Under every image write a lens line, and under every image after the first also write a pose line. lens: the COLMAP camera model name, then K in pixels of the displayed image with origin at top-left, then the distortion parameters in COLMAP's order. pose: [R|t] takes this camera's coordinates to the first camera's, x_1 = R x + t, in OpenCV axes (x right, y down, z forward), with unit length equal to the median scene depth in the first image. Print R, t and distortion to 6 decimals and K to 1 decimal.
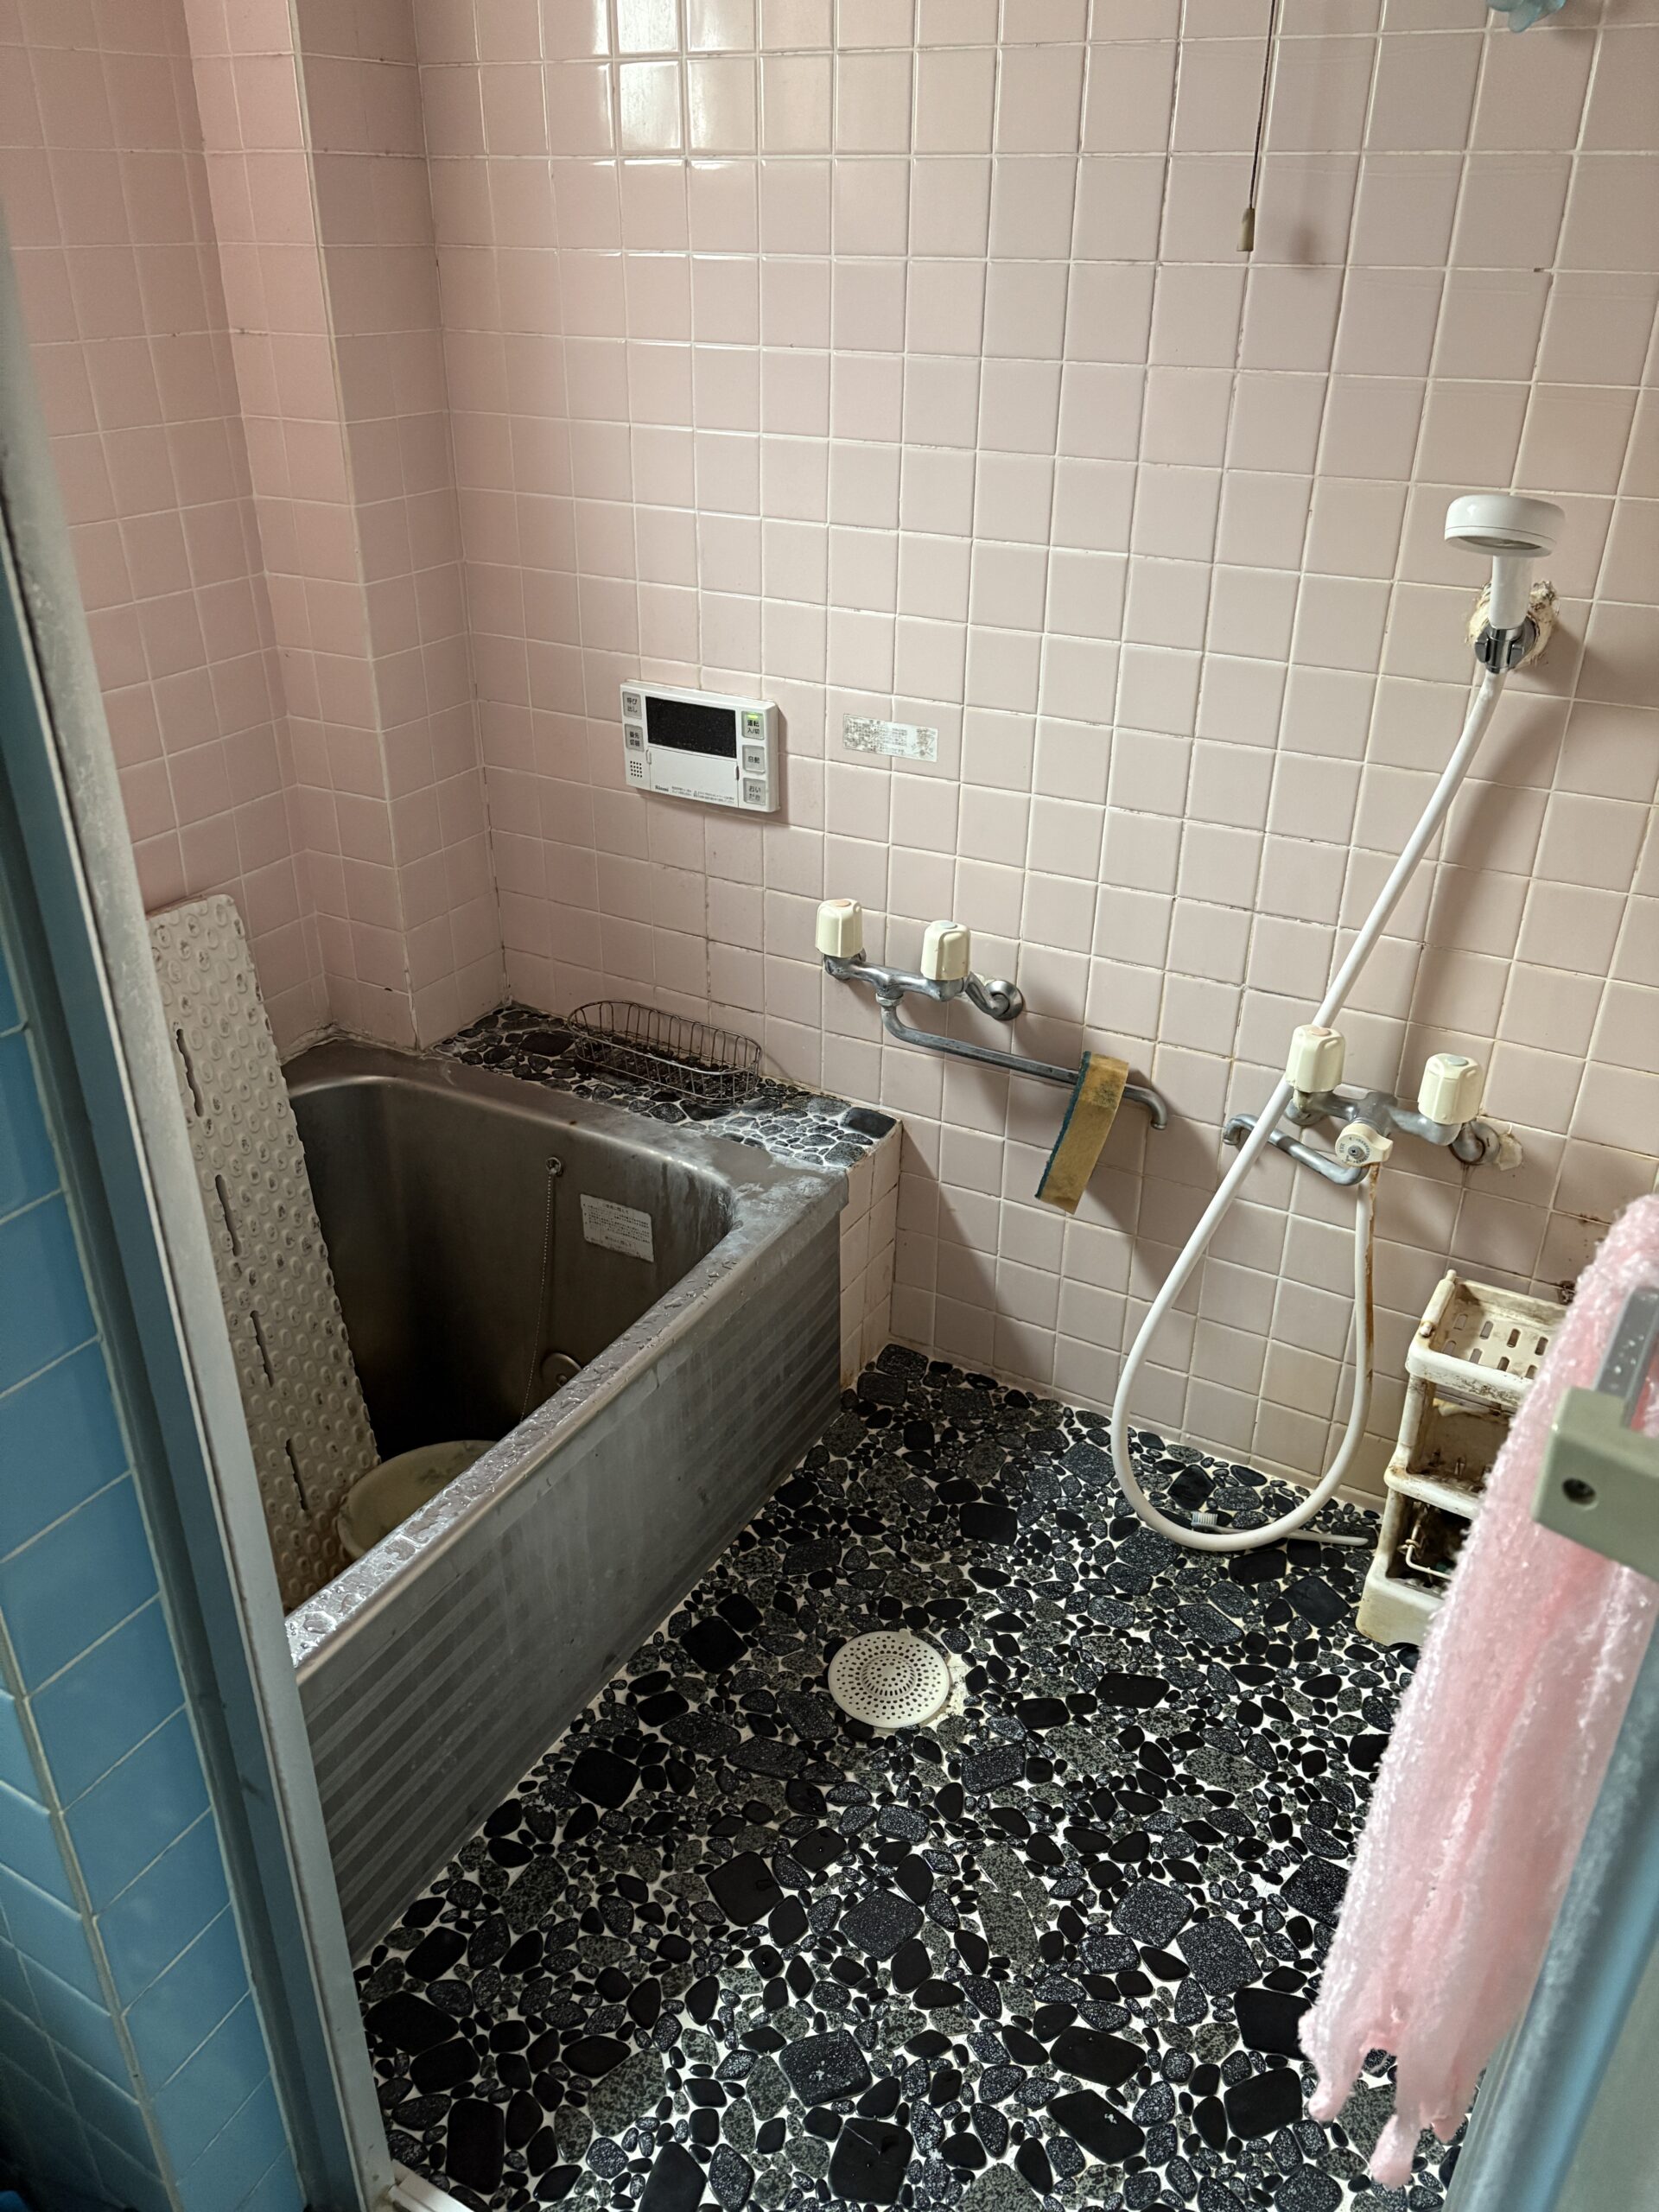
lens RADIAL K [[1647.2, 0, 827.2], [0, 1647.2, 1110.0], [0, 0, 1]] dist [0.006371, -0.007608]
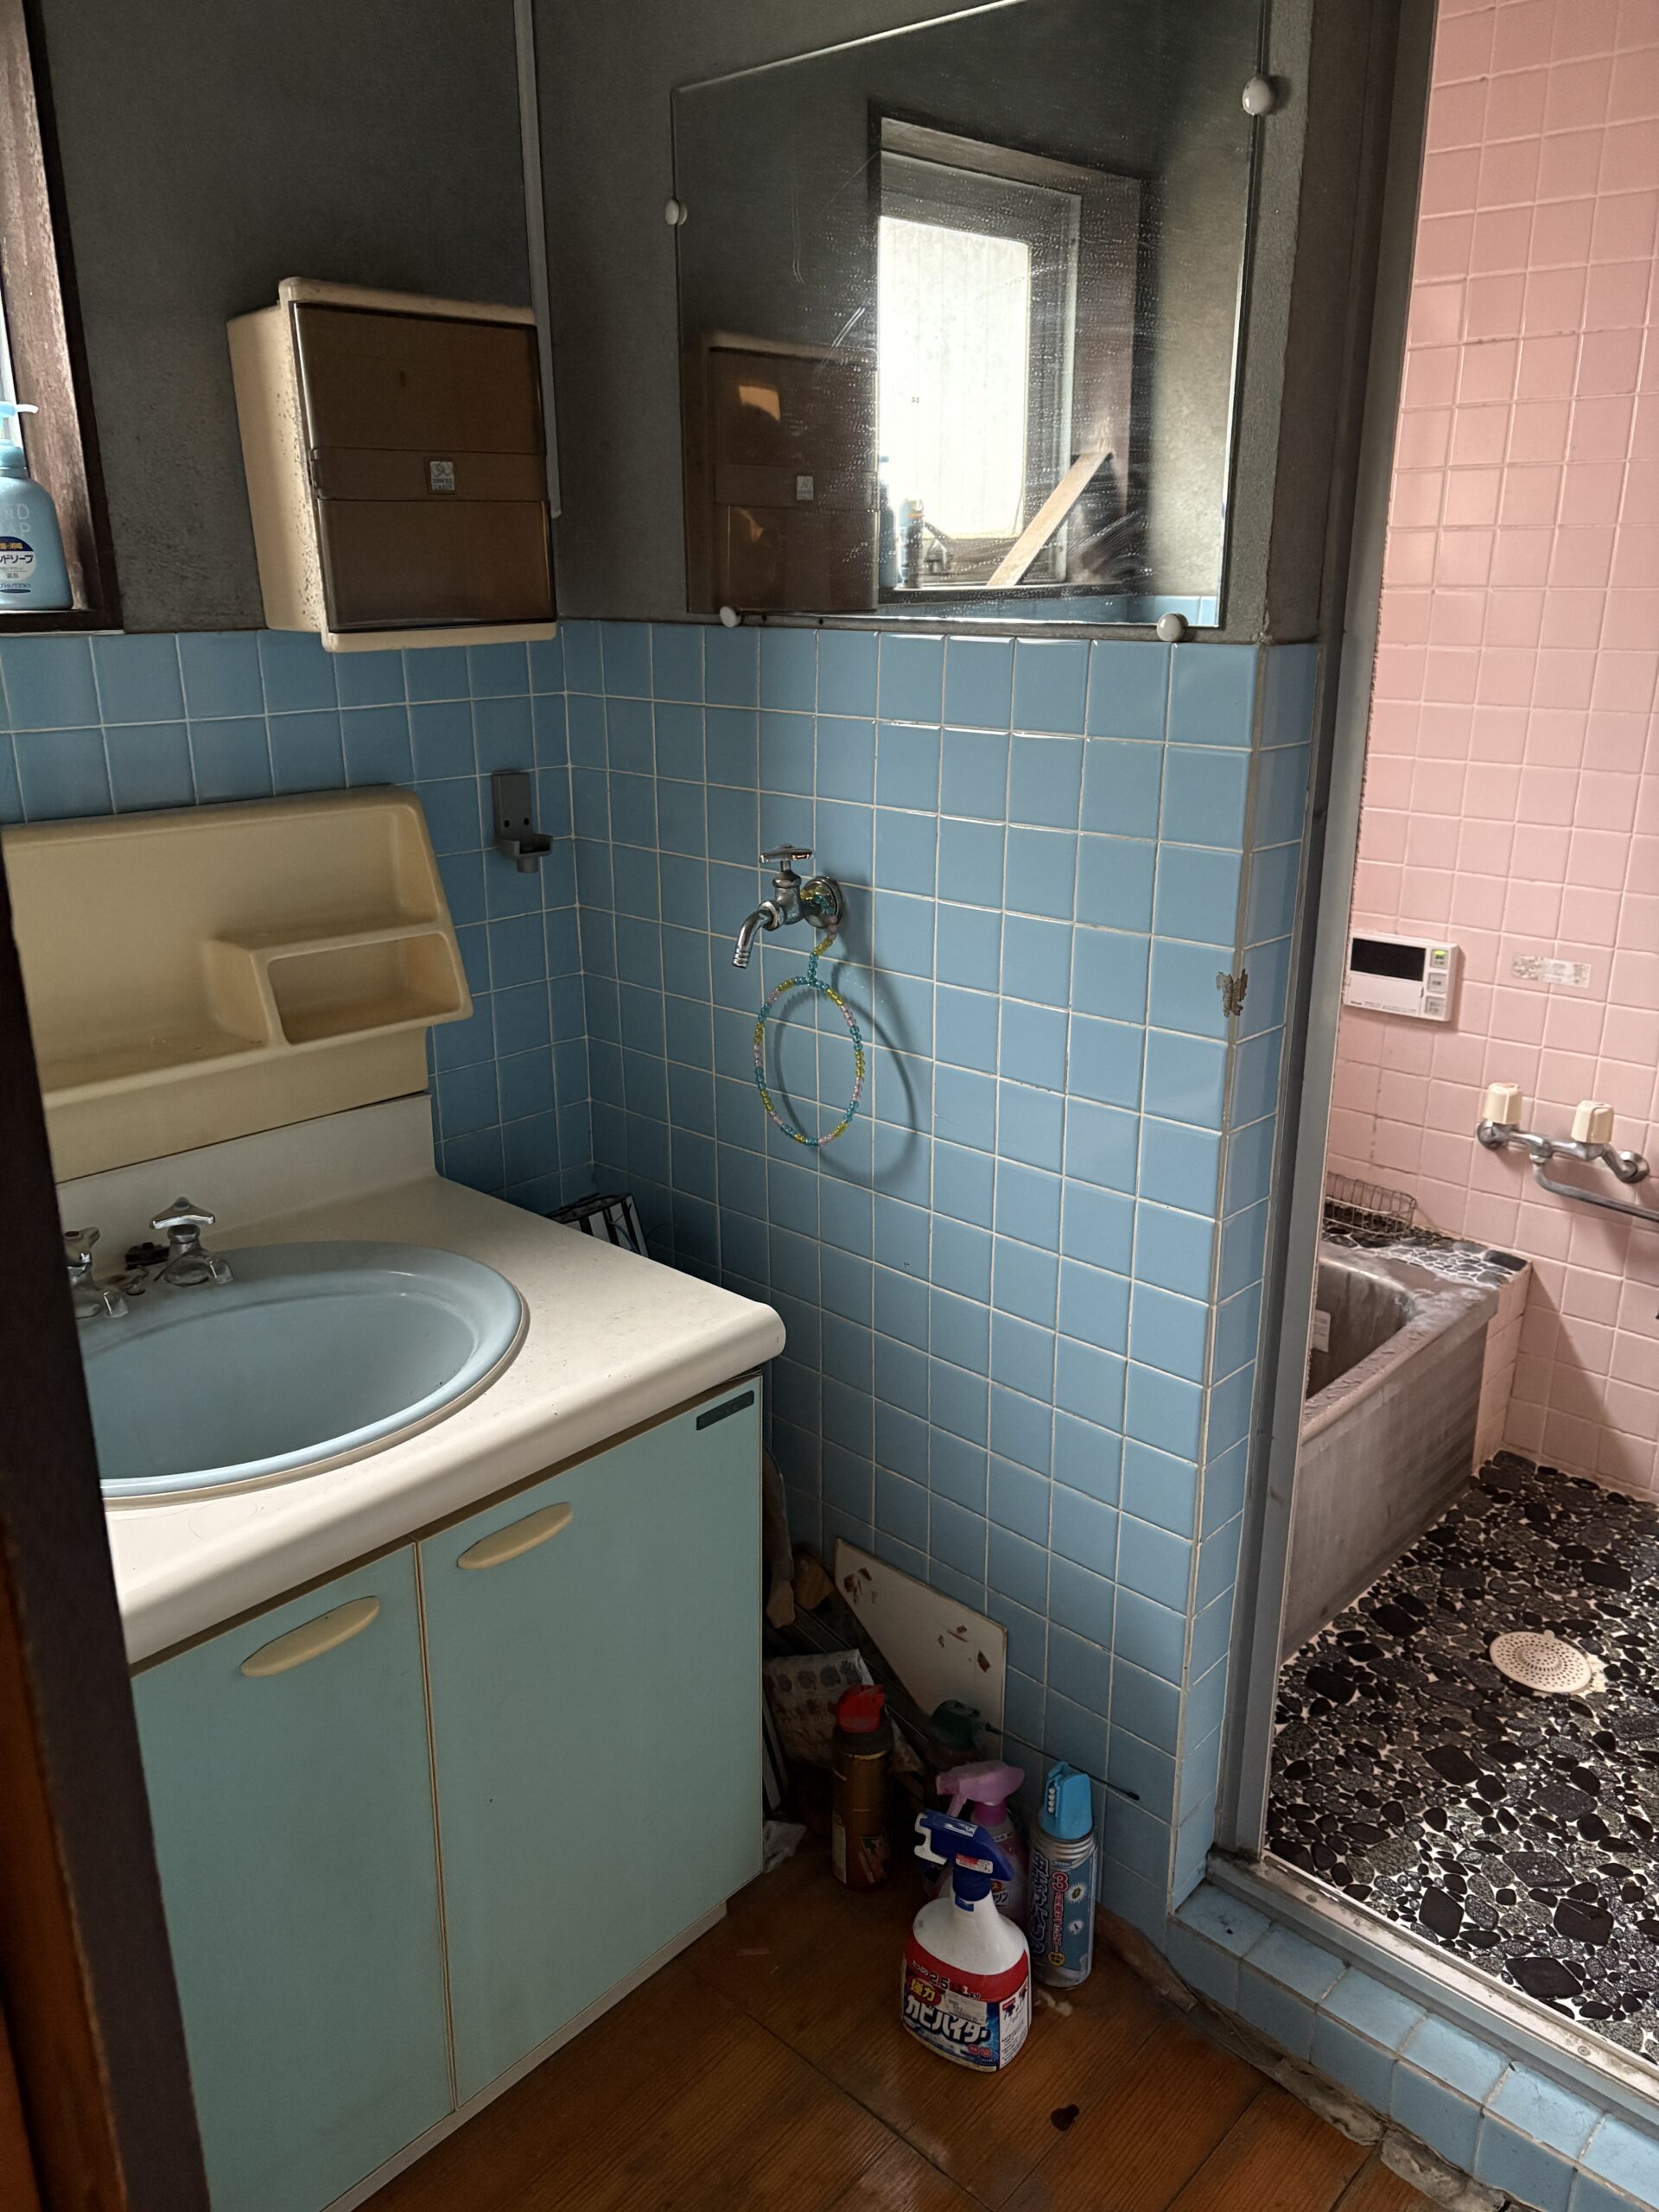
lens RADIAL K [[1647.2, 0, 827.2], [0, 1647.2, 1110.0], [0, 0, 1]] dist [0.006371, -0.007608]
pose [[0.971027, 0.065962, -0.229684, -0.230477], [-0.106768, 0.979636, -0.170043, 0.192002], [0.213790, 0.189640, 0.958296, -0.436472]]
